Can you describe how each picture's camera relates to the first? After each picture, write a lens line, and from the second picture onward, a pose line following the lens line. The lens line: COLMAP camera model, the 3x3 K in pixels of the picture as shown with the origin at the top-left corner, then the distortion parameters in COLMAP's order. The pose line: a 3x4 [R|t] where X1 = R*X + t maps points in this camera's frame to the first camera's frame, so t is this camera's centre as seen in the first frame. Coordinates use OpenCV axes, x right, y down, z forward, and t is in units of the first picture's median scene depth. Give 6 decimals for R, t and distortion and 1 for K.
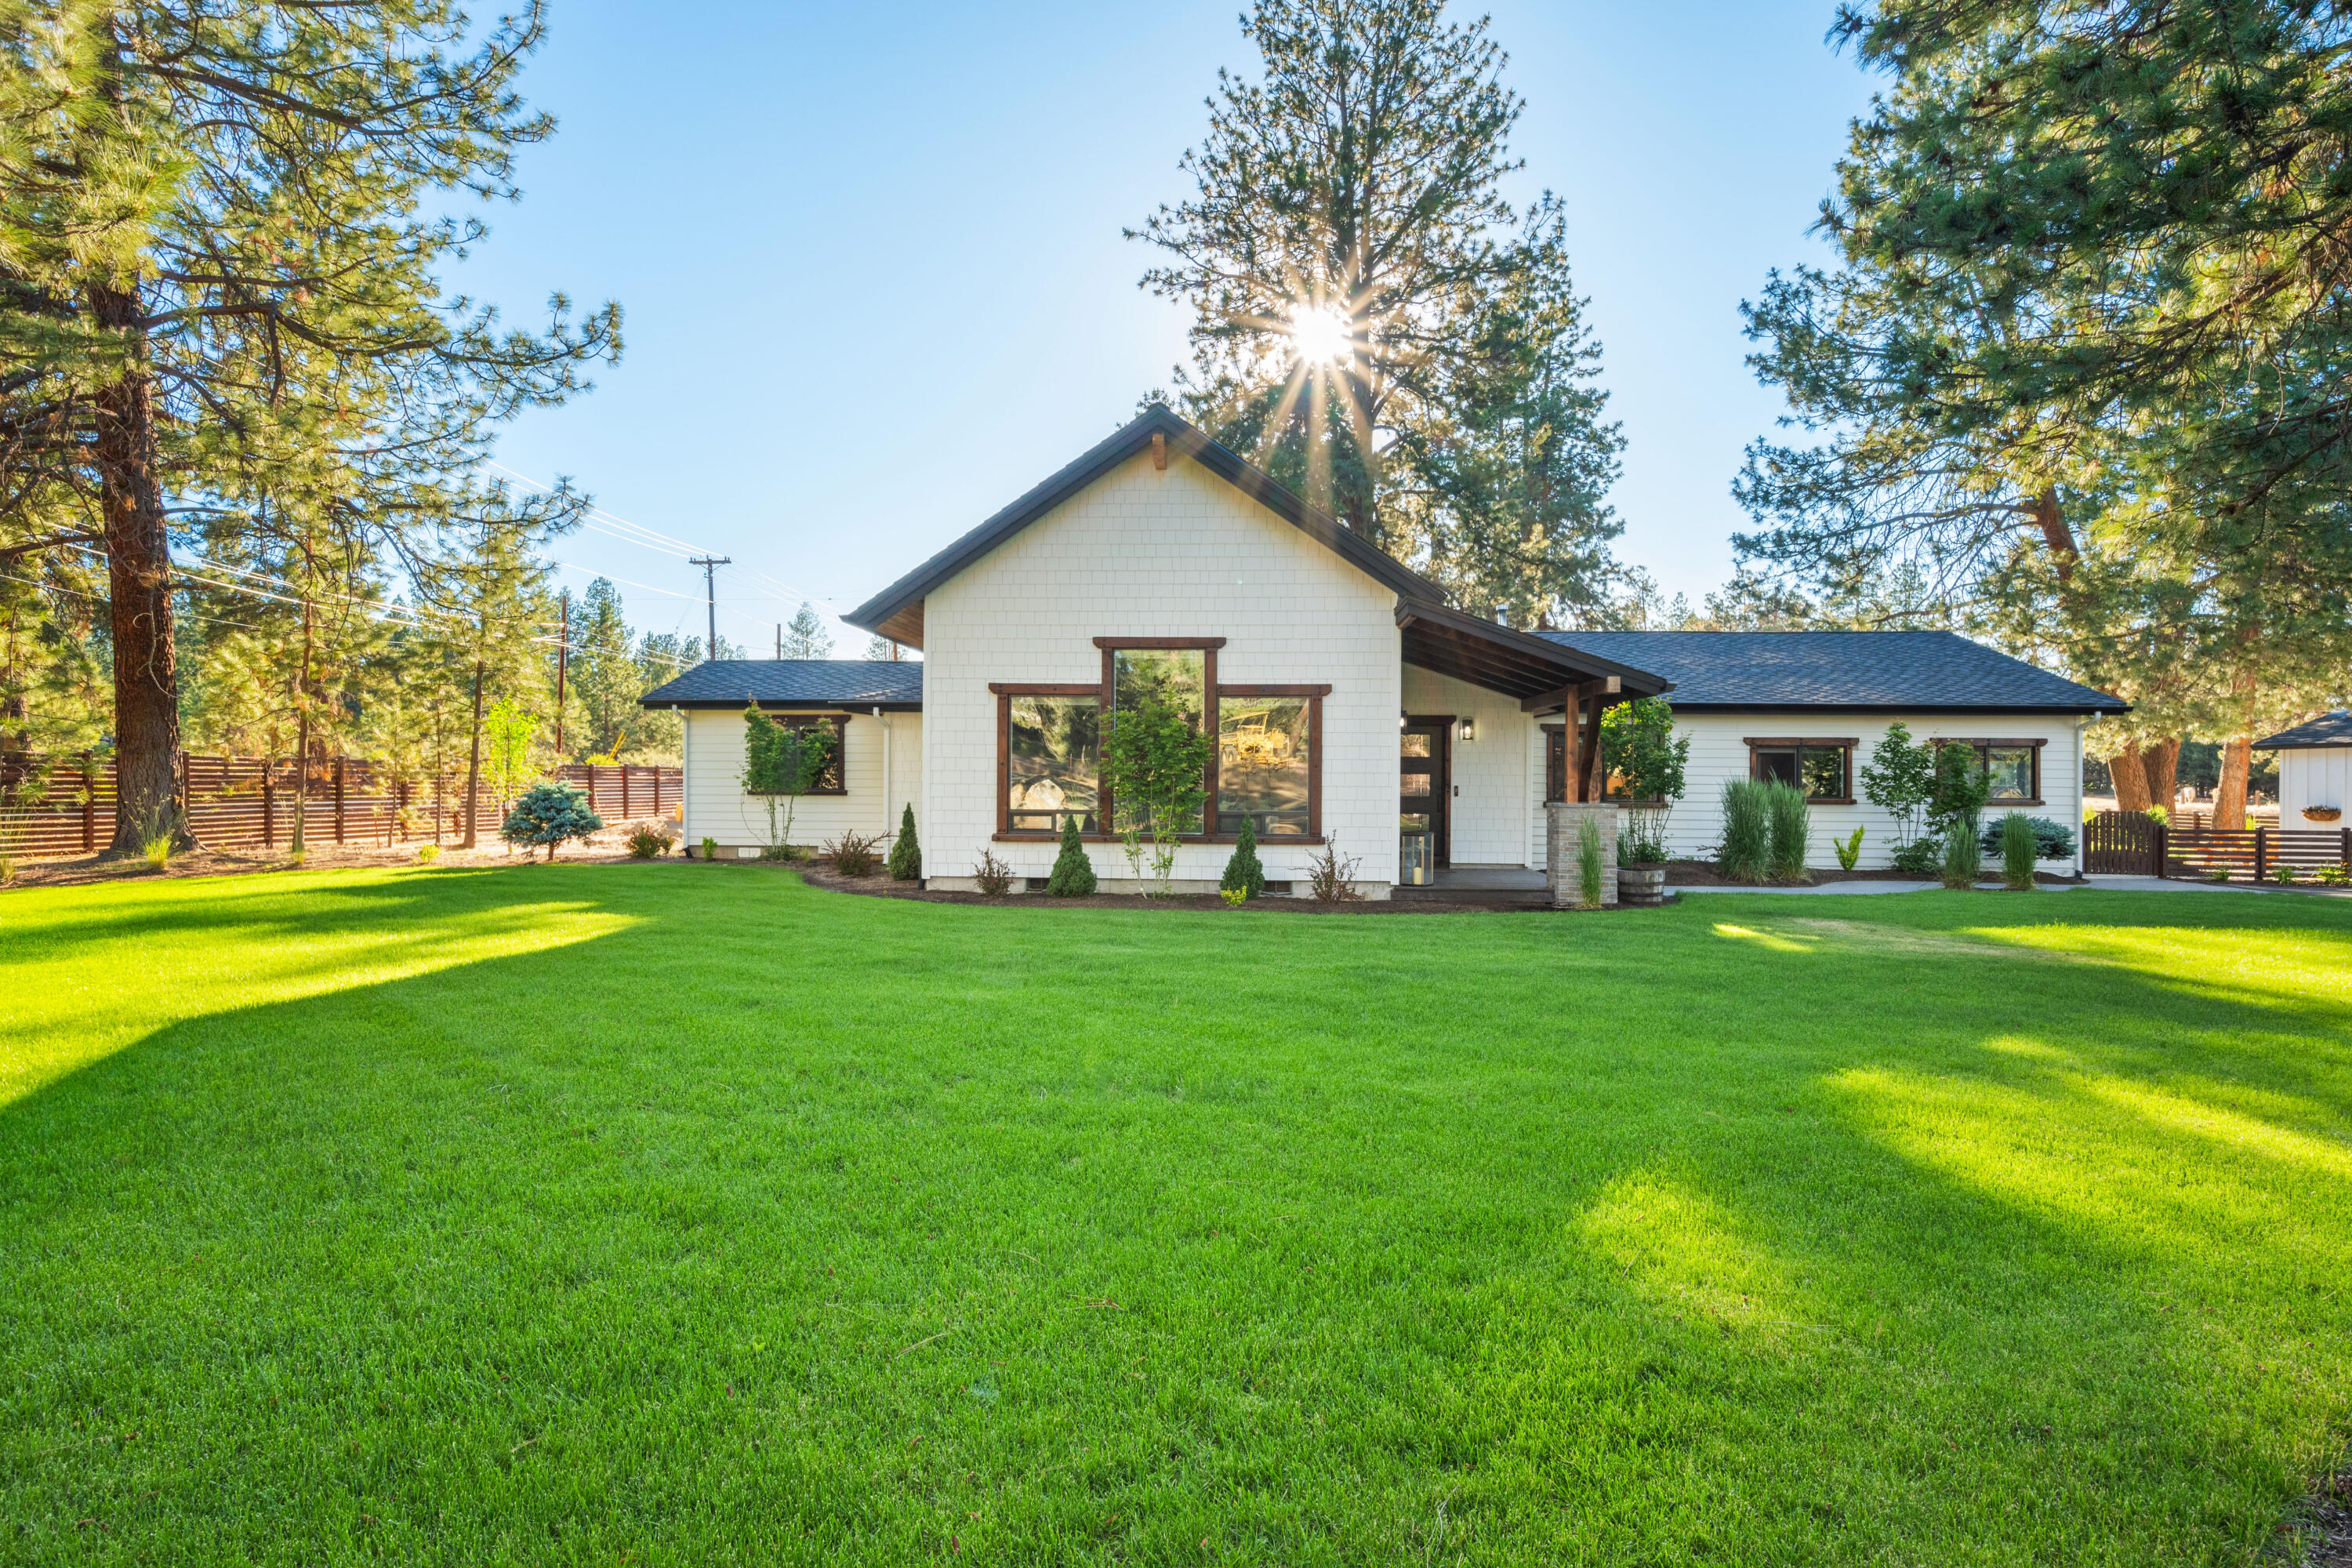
lens RADIAL K [[1293.4, 0, 1176.0], [0, 1293.4, 784.0], [0, 0, 1]] dist [-0.053456, 0.000038]
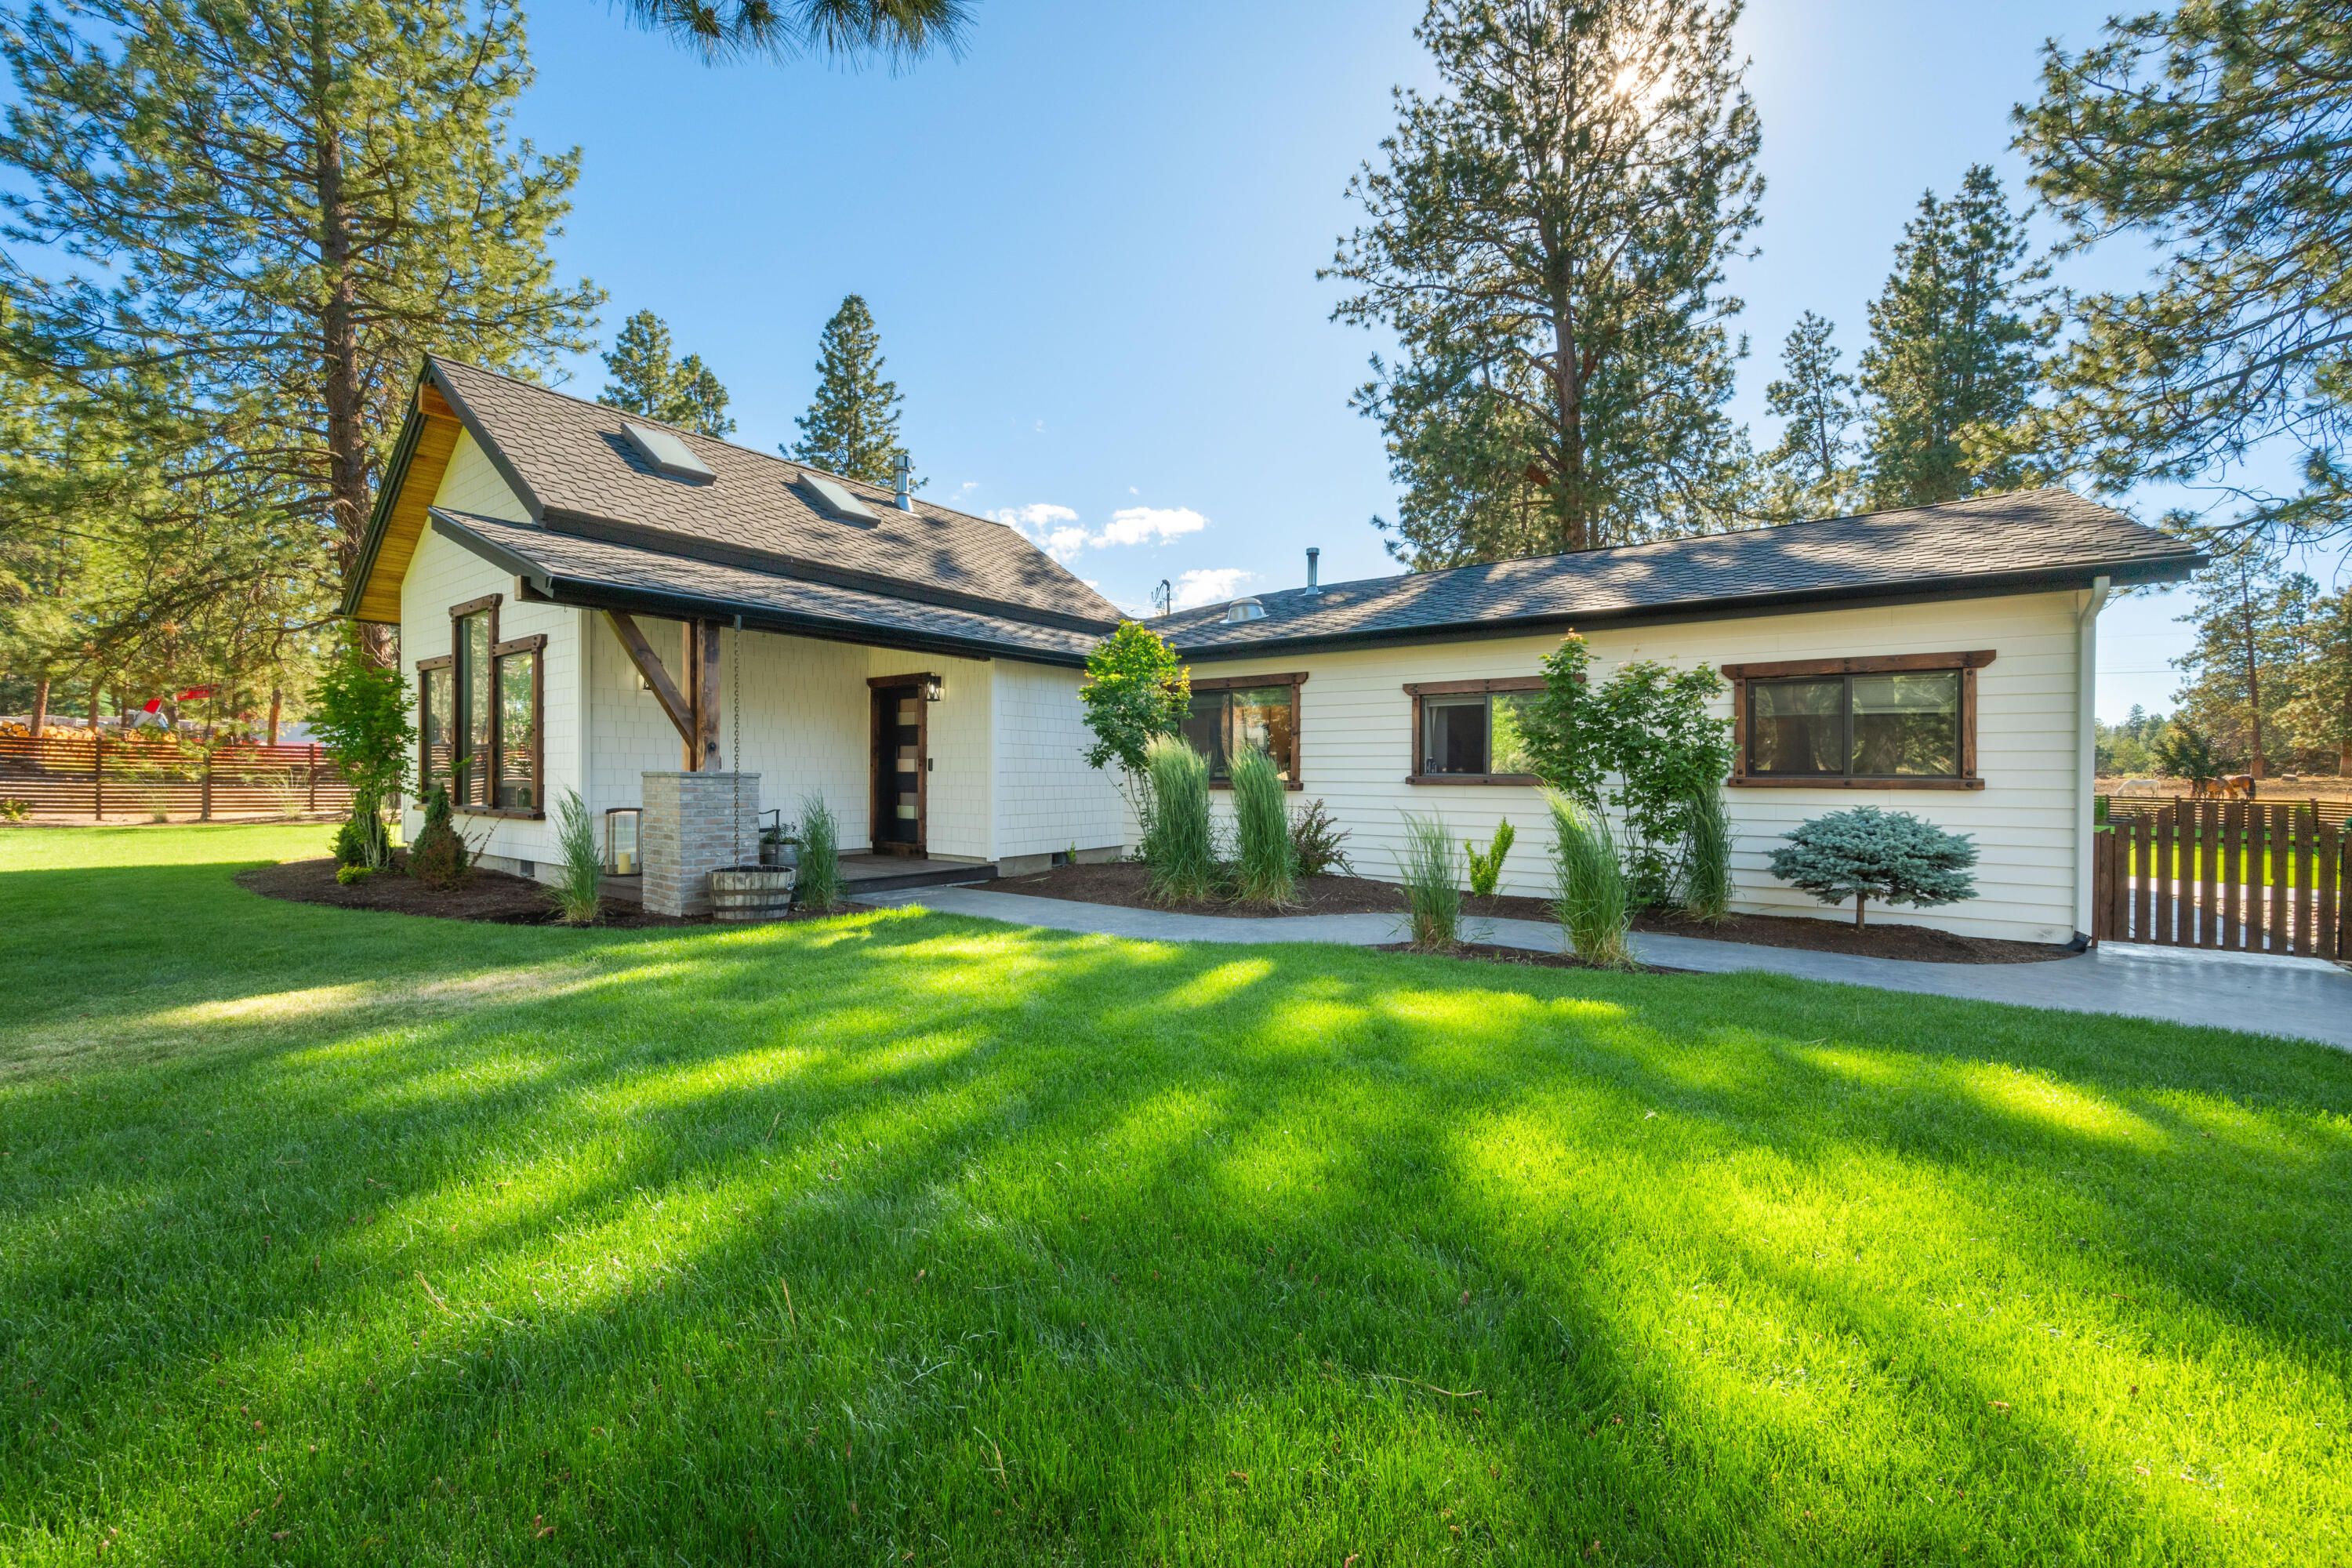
lens RADIAL K [[893.8, 0, 1176.0], [0, 893.8, 784.0], [0, 0, 1]] dist [0.000489, 0.000157]
pose [[0.841164, 0.007262, -0.540732, 0.613359], [0.005585, 0.999740, 0.022114, 0.005473], [0.540752, -0.021622, 0.840904, 0.546303]]
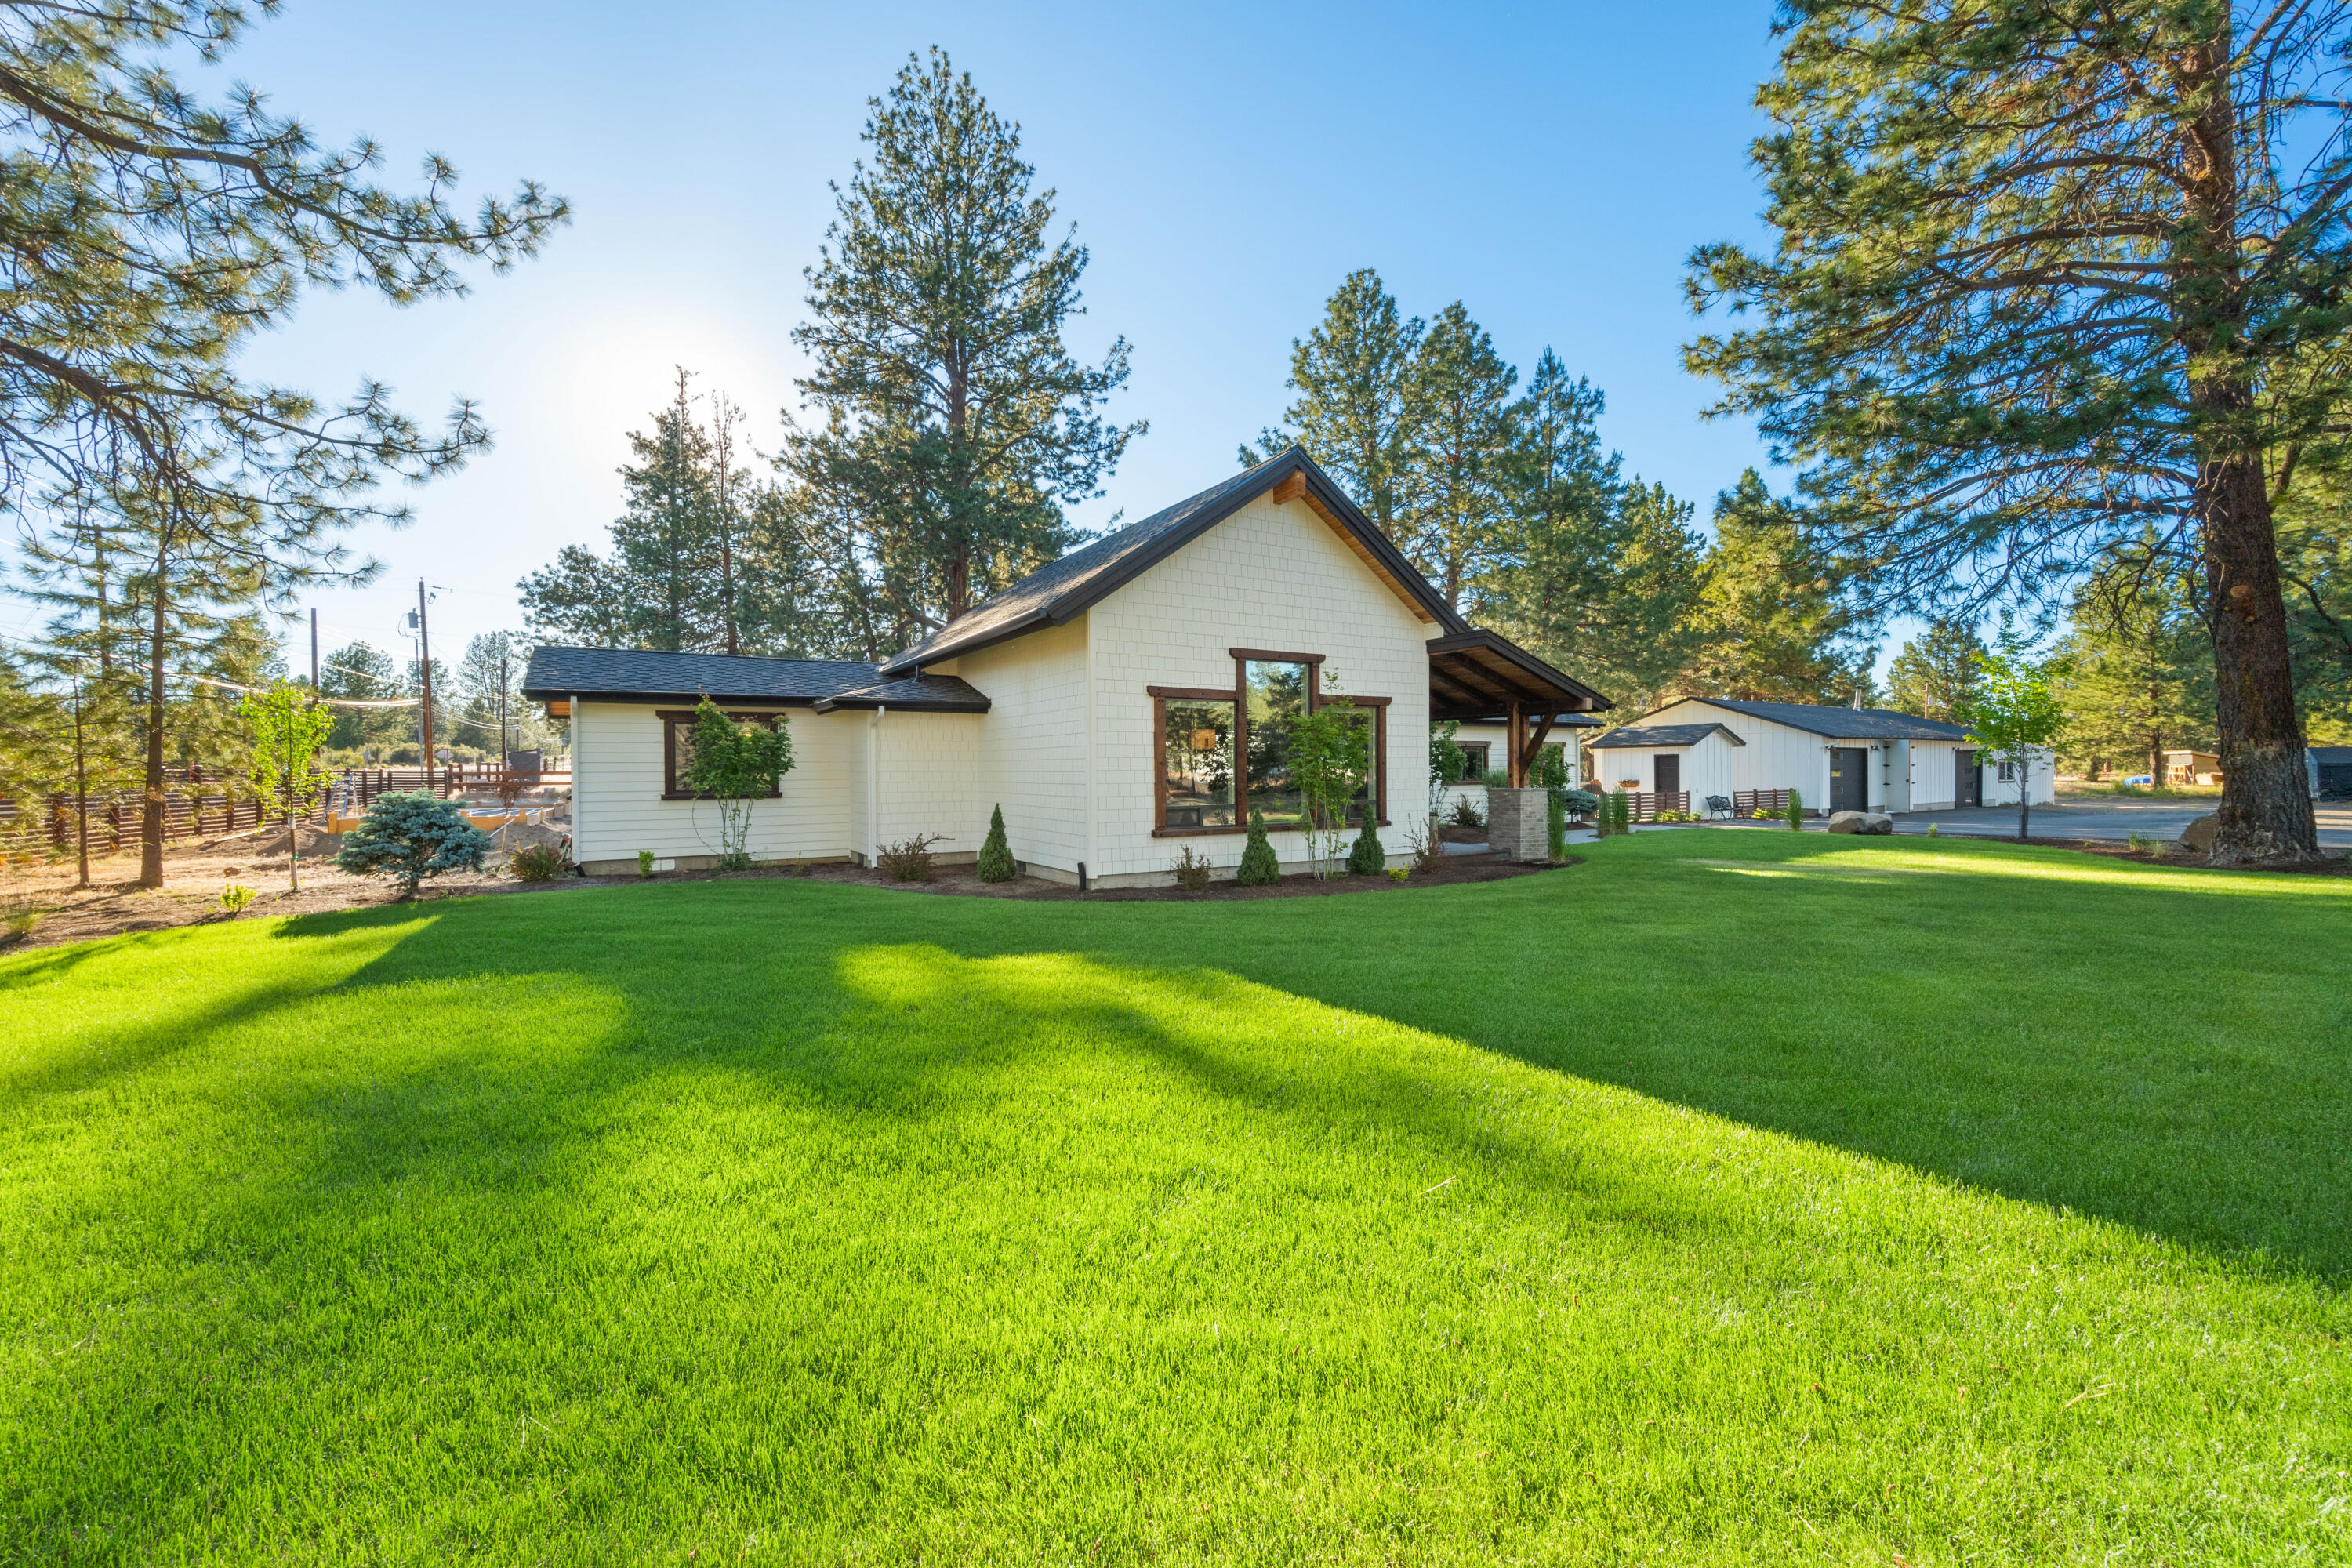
lens RADIAL K [[941.0, 0, 1176.0], [0, 941.0, 784.0], [0, 0, 1]] dist [-0.022255, -0.000026]
pose [[0.825243, -0.021459, 0.564369, -0.453373], [0.016261, 0.999766, 0.014236, -0.007242], [-0.564543, -0.002571, 0.825400, 0.294930]]
